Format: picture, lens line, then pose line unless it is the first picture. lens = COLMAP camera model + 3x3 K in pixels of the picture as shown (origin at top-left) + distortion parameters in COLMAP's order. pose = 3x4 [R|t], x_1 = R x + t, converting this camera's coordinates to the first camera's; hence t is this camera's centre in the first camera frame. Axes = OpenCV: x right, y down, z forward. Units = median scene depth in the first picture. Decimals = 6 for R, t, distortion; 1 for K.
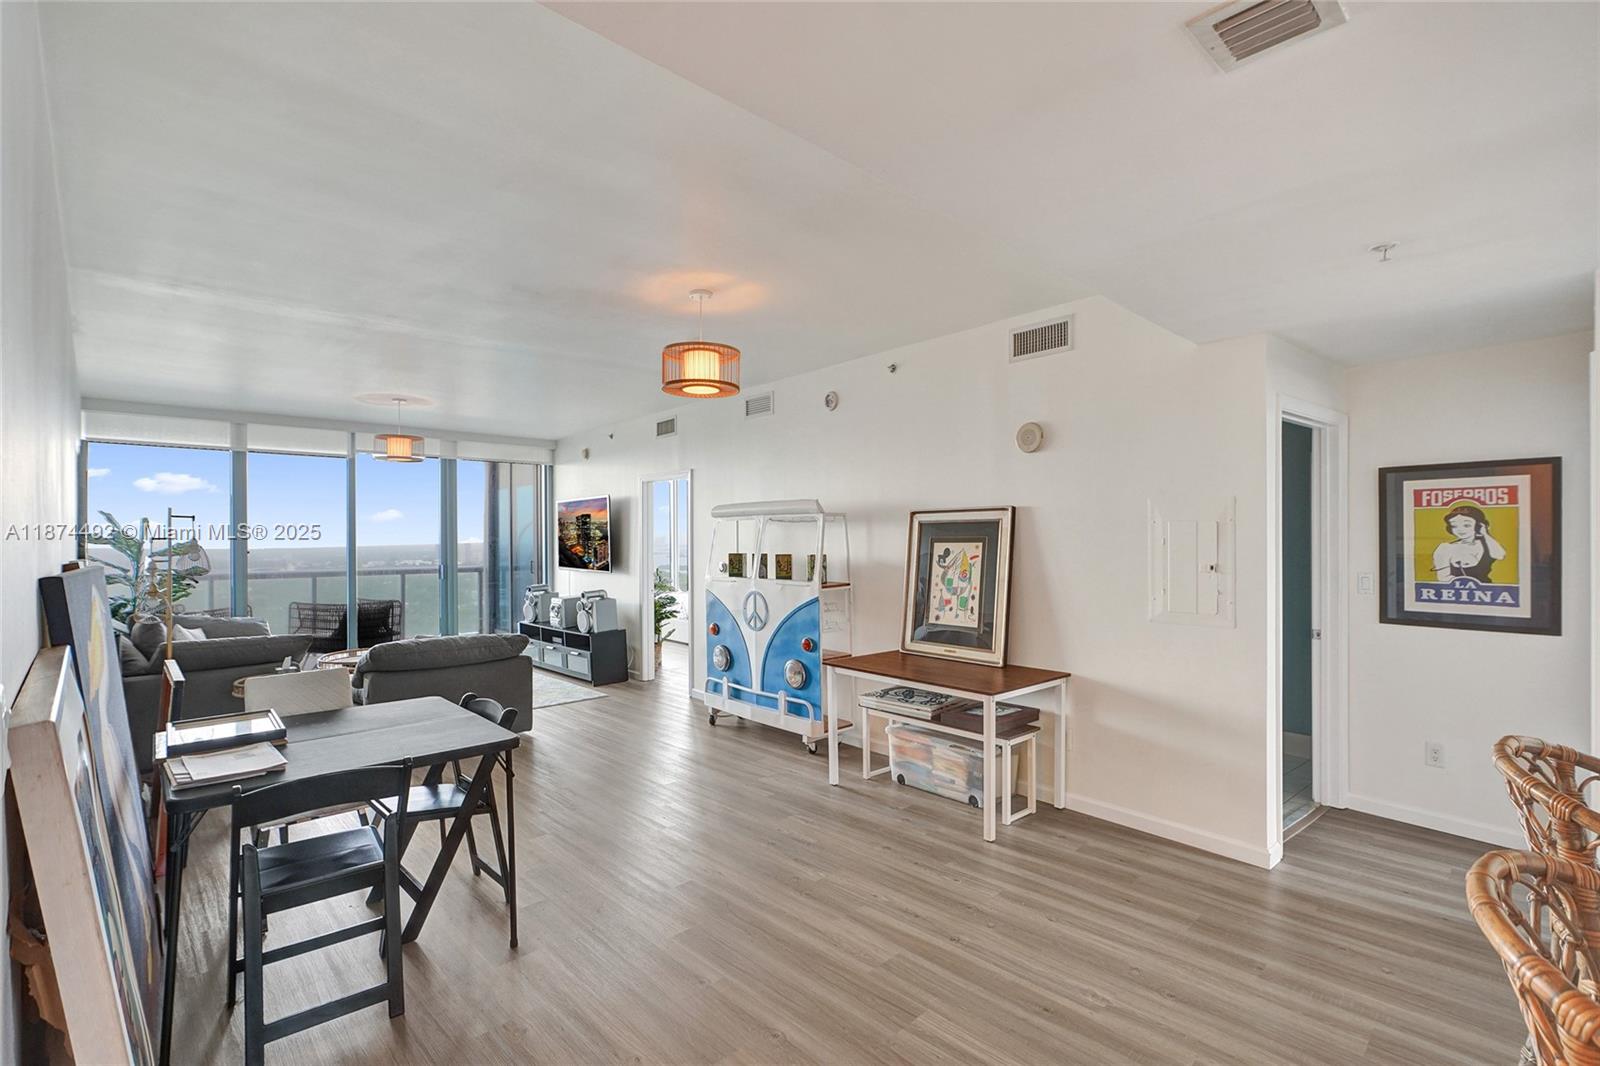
lens RADIAL K [[731.0, 0, 789.6], [0, 731.0, 545.1], [0, 0, 1]] dist [-0.001422, 0.000147]
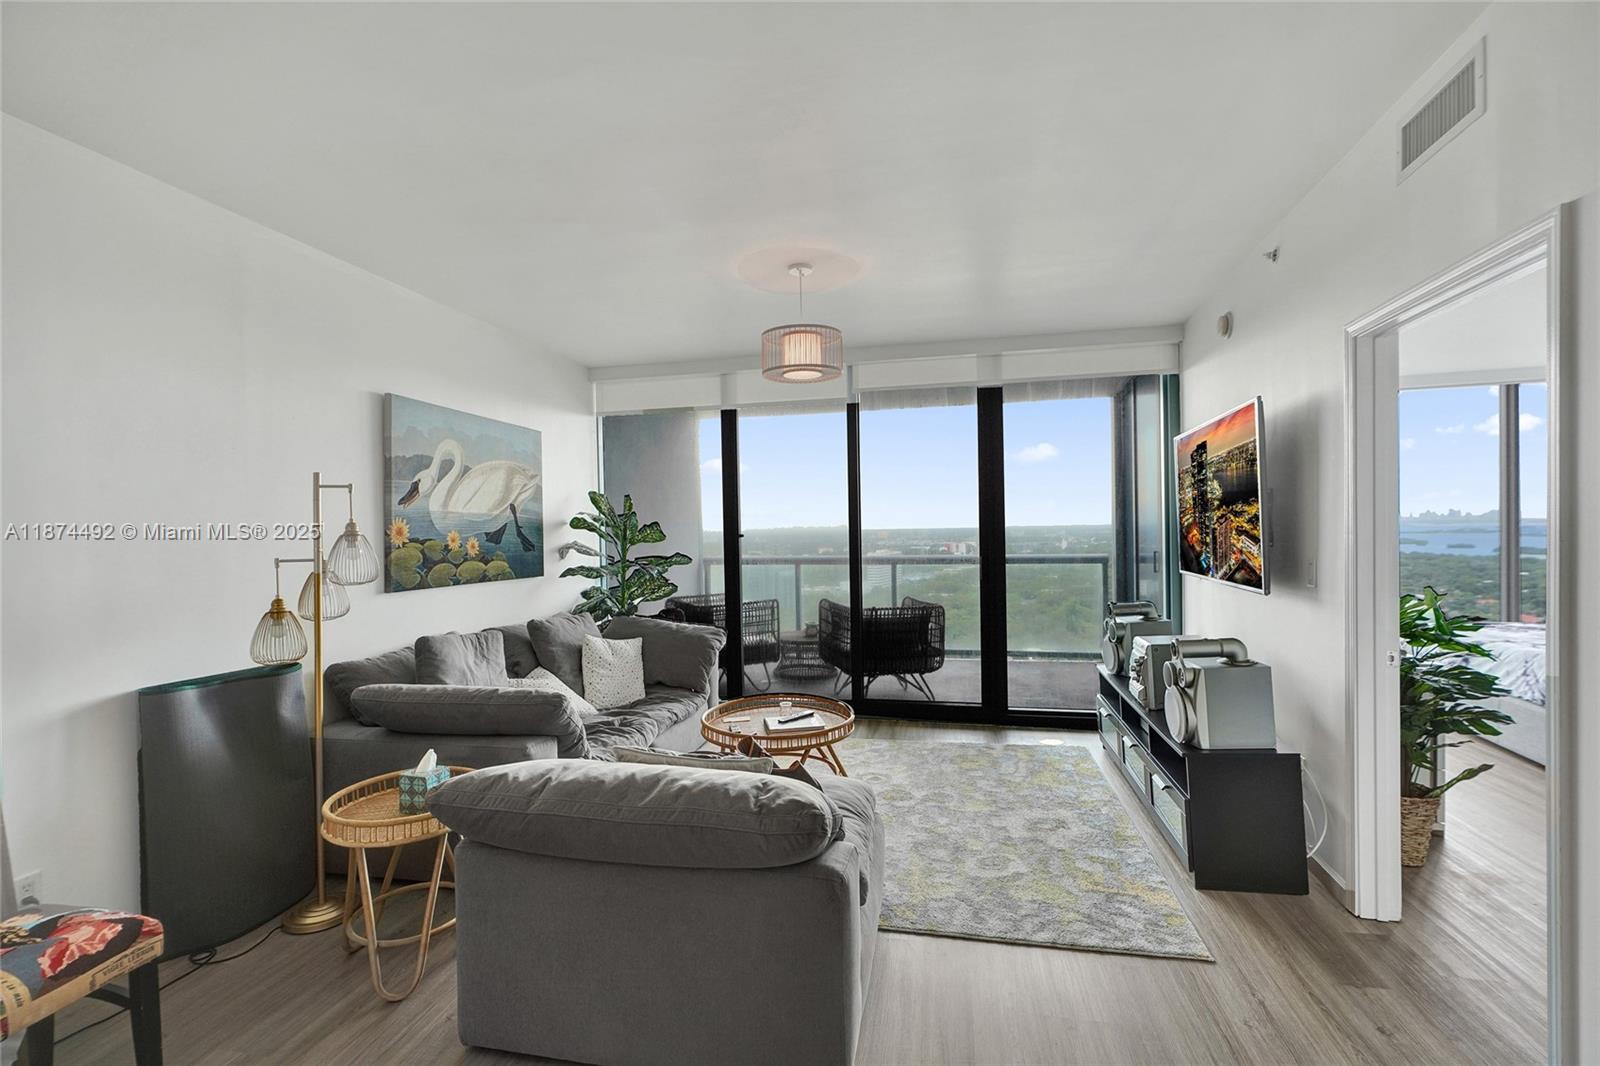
lens RADIAL K [[717.1, 0, 800.0], [0, 717.1, 533.0], [0, 0, 1]] dist [0.001324, 0.000451]
pose [[0.584388, 0.006777, -0.811446, -0.075878], [0.007905, 0.999870, 0.014043, -0.003474], [0.811436, -0.014621, 0.584259, 0.564446]]
